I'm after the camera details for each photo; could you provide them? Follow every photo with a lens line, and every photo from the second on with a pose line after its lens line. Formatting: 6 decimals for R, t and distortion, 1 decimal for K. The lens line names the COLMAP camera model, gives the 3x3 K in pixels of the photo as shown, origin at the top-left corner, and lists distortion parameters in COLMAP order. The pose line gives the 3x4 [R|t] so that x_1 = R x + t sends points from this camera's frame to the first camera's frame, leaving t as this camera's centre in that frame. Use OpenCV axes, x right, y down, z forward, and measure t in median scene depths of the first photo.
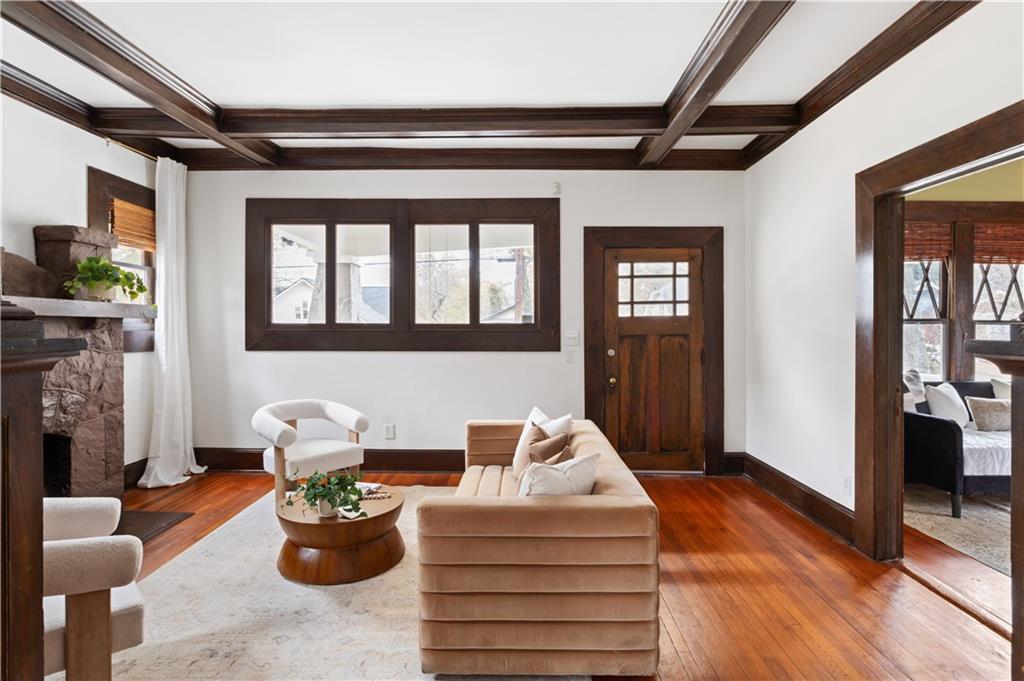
lens RADIAL K [[547.2, 0, 510.3], [0, 547.2, 318.6], [0, 0, 1]] dist [-0.029100, 0.017656]
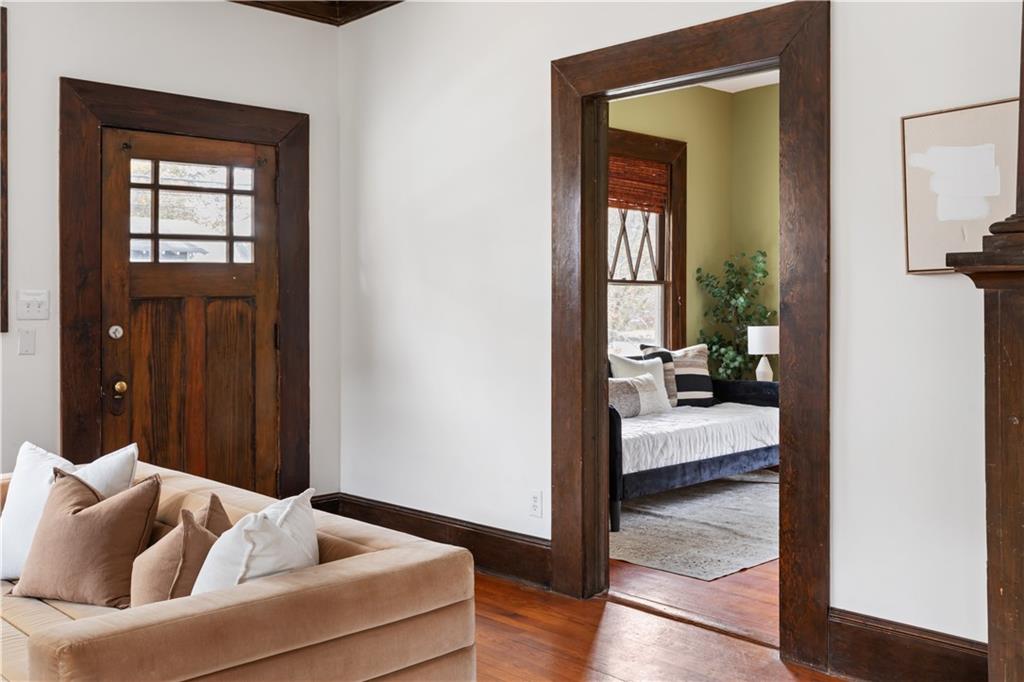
lens RADIAL K [[997.5, 0, 512.6], [0, 997.5, 280.4], [0, 0, 1]] dist [0.044717, -0.010086]
pose [[0.707853, 0.014114, 0.706219, -0.217601], [-0.003887, 0.999863, -0.016086, 0.028002], [-0.706349, 0.008642, 0.707811, 0.075476]]
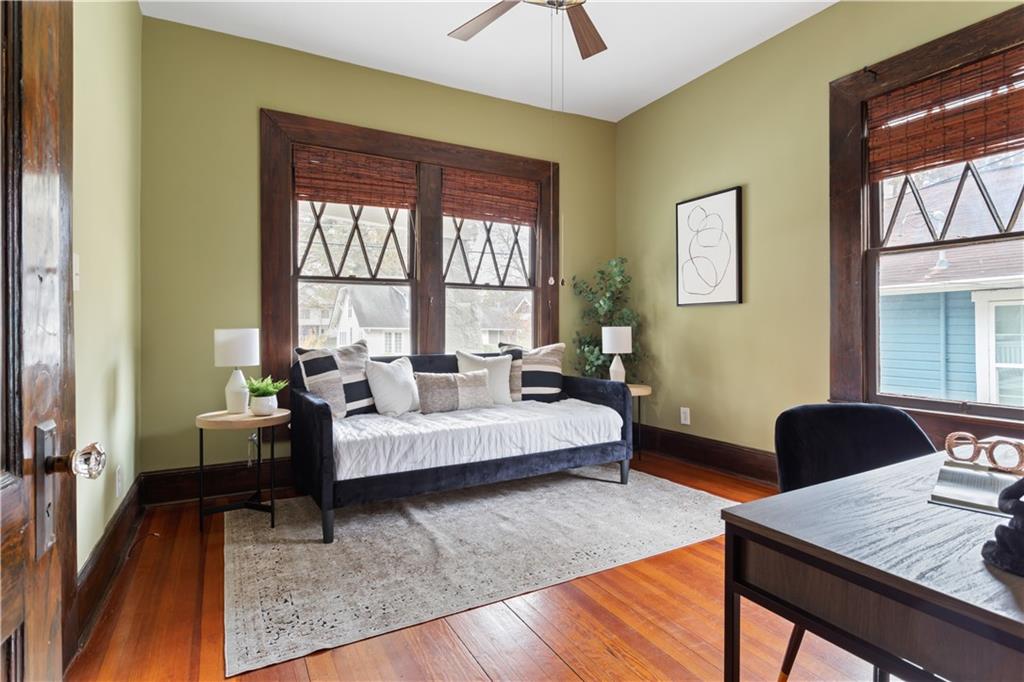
lens RADIAL K [[527.7, 0, 507.0], [0, 527.7, 321.8], [0, 0, 1]] dist [0.001262, 0.001058]
pose [[0.873013, 0.003816, 0.487682, 0.535163], [-0.003702, 0.999992, -0.001197, 0.064262], [-0.487683, -0.000761, 0.873020, 0.224957]]
